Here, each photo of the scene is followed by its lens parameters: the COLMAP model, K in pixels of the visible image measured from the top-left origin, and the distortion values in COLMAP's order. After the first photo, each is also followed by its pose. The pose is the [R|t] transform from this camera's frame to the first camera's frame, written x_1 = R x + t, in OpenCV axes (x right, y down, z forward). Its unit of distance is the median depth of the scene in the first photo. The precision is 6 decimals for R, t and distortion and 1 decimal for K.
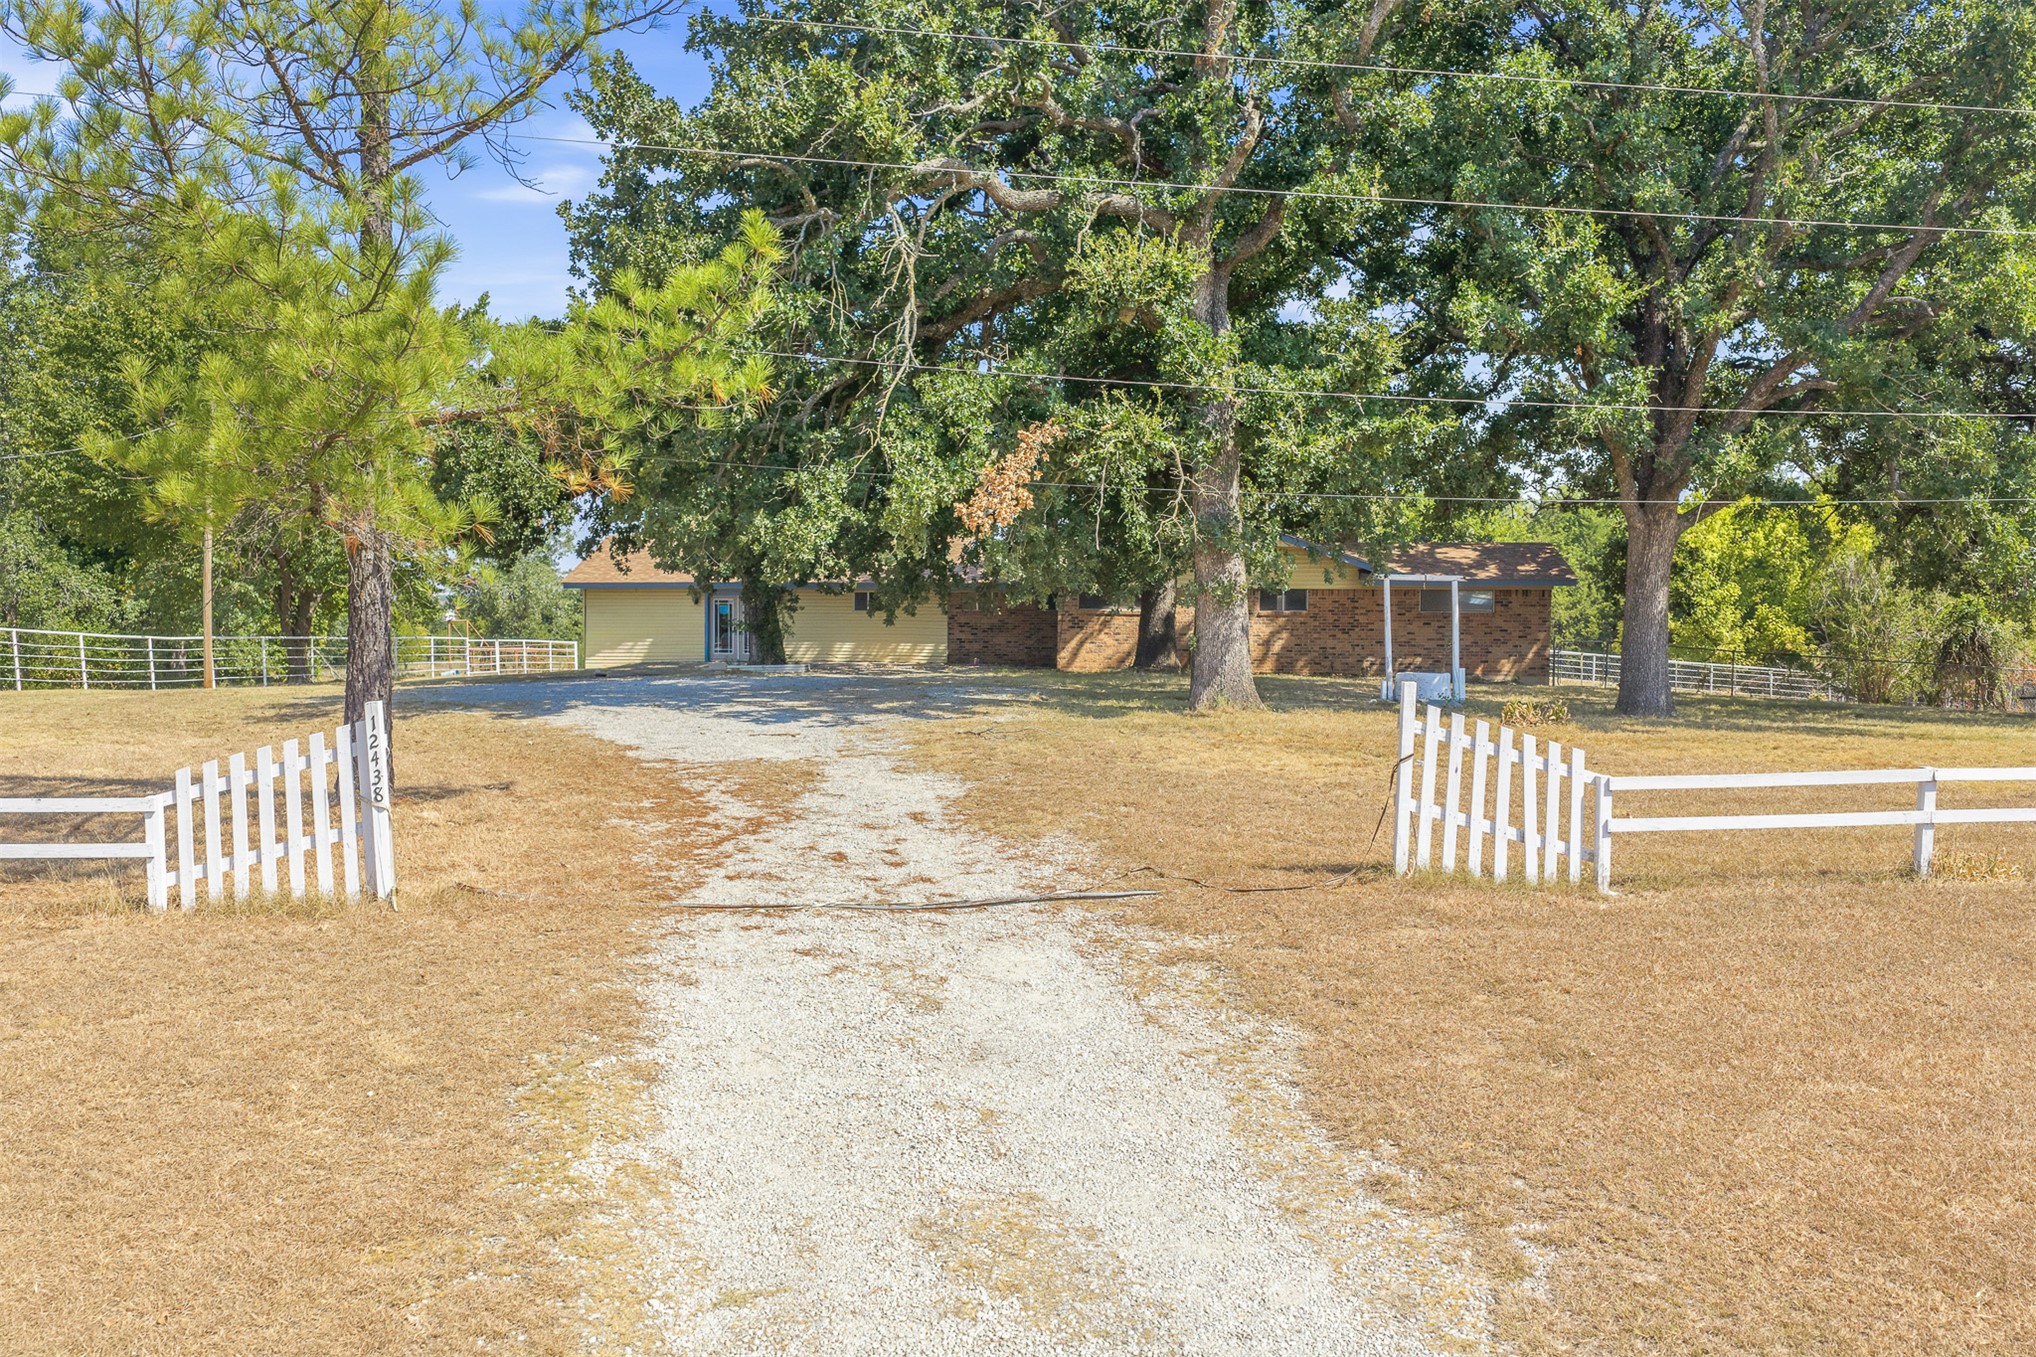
lens RADIAL K [[1726.6, 0, 1018.0], [0, 1726.6, 678.5], [0, 0, 1]] dist [0.000291, -0.004191]
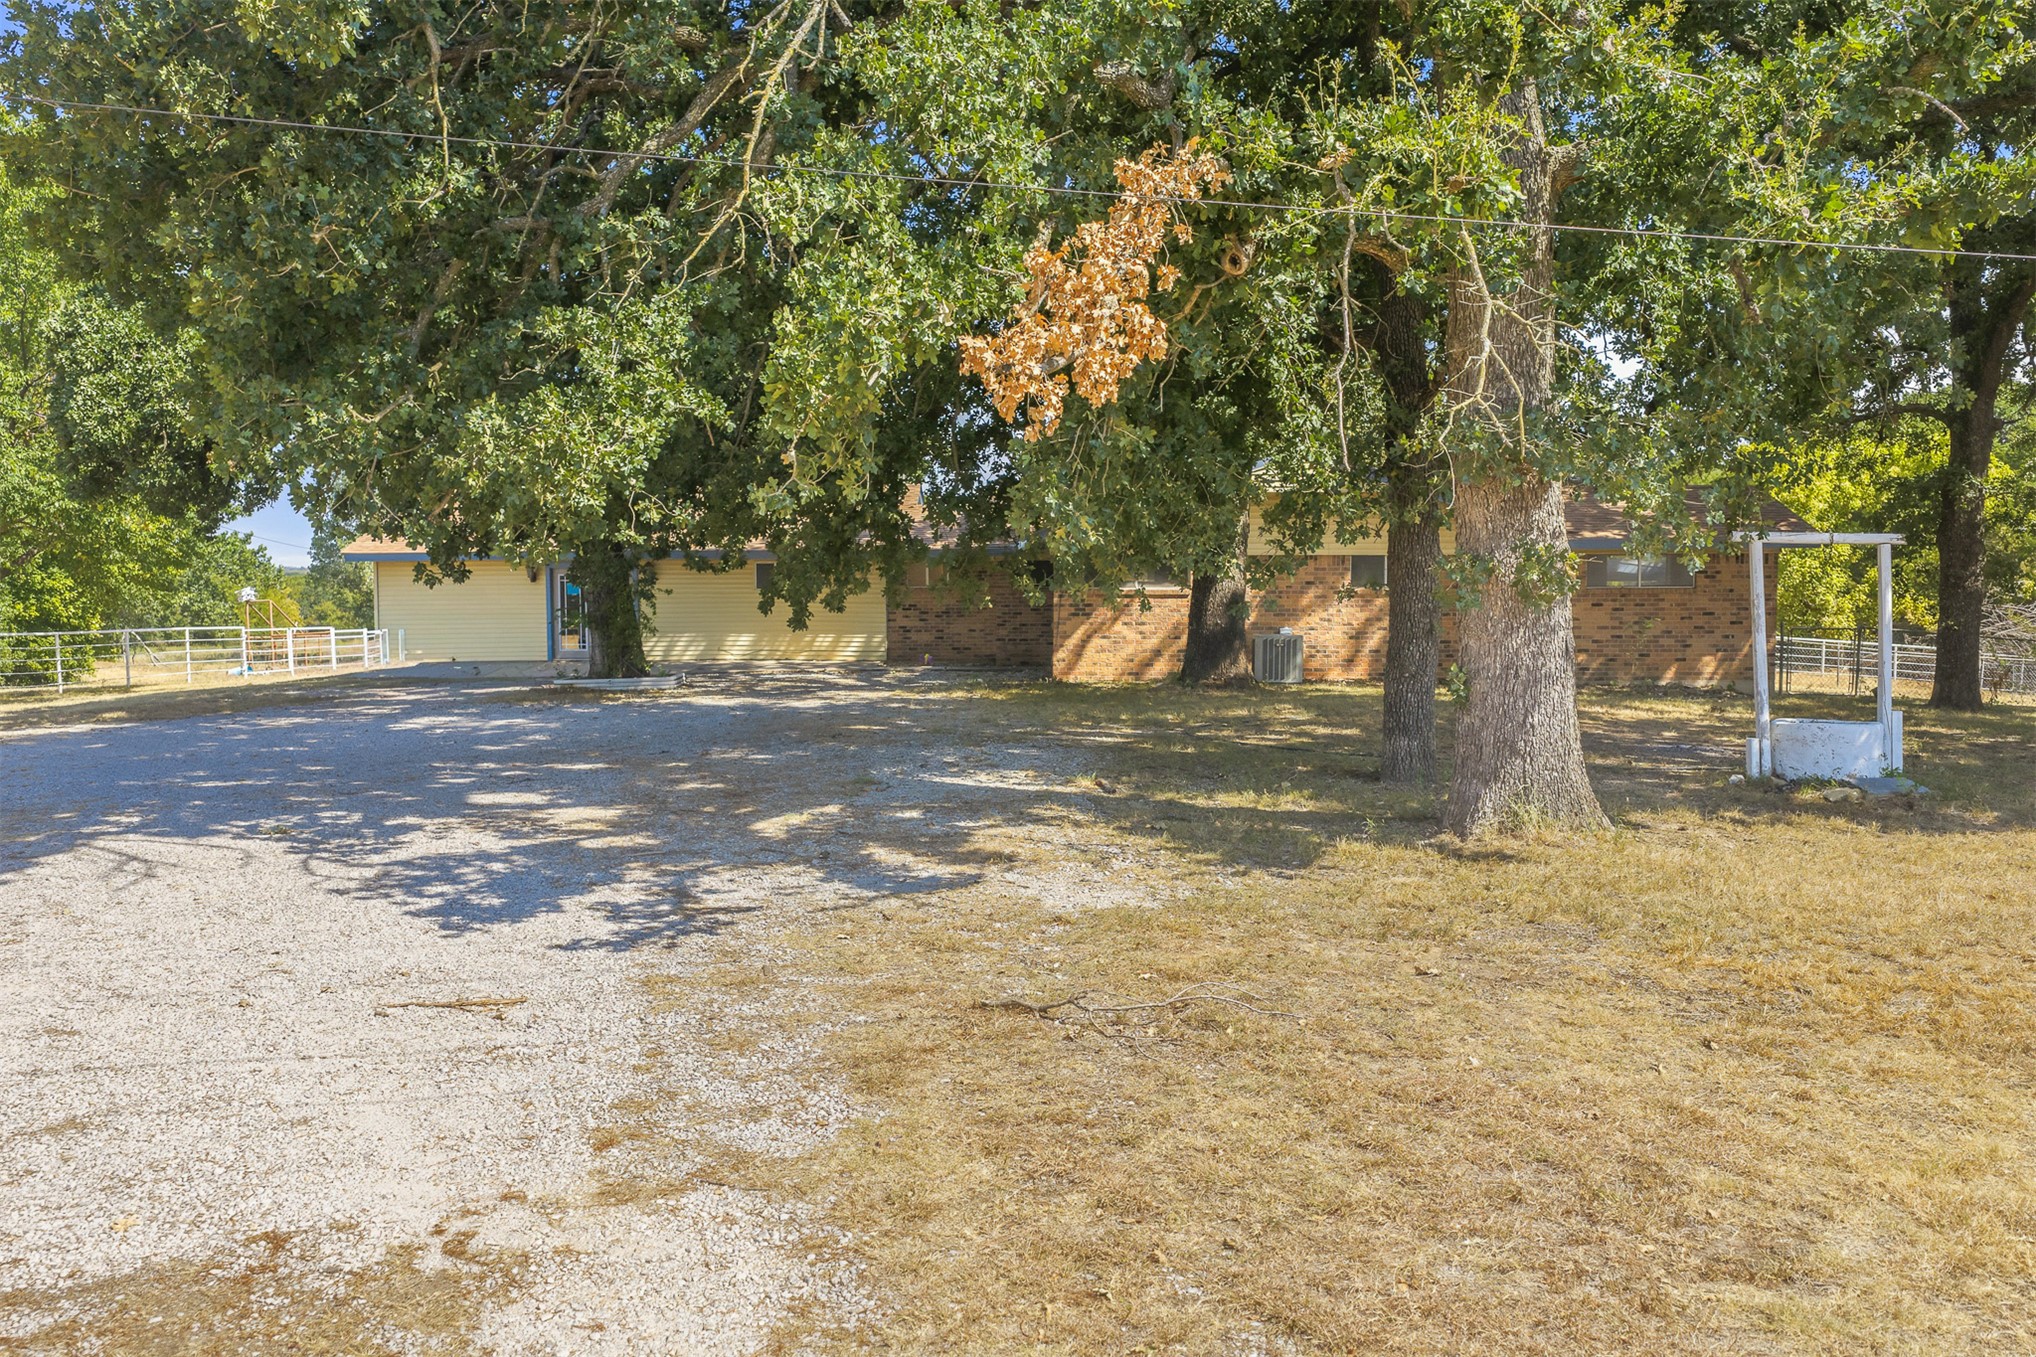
lens RADIAL K [[1726.6, 0, 1018.0], [0, 1726.6, 678.5], [0, 0, 1]] dist [0.000291, -0.004191]
pose [[0.998947, -0.012309, 0.044186, -0.035268], [0.011325, 0.999684, 0.022457, -0.034477], [-0.044449, -0.021933, 0.998771, 0.556605]]
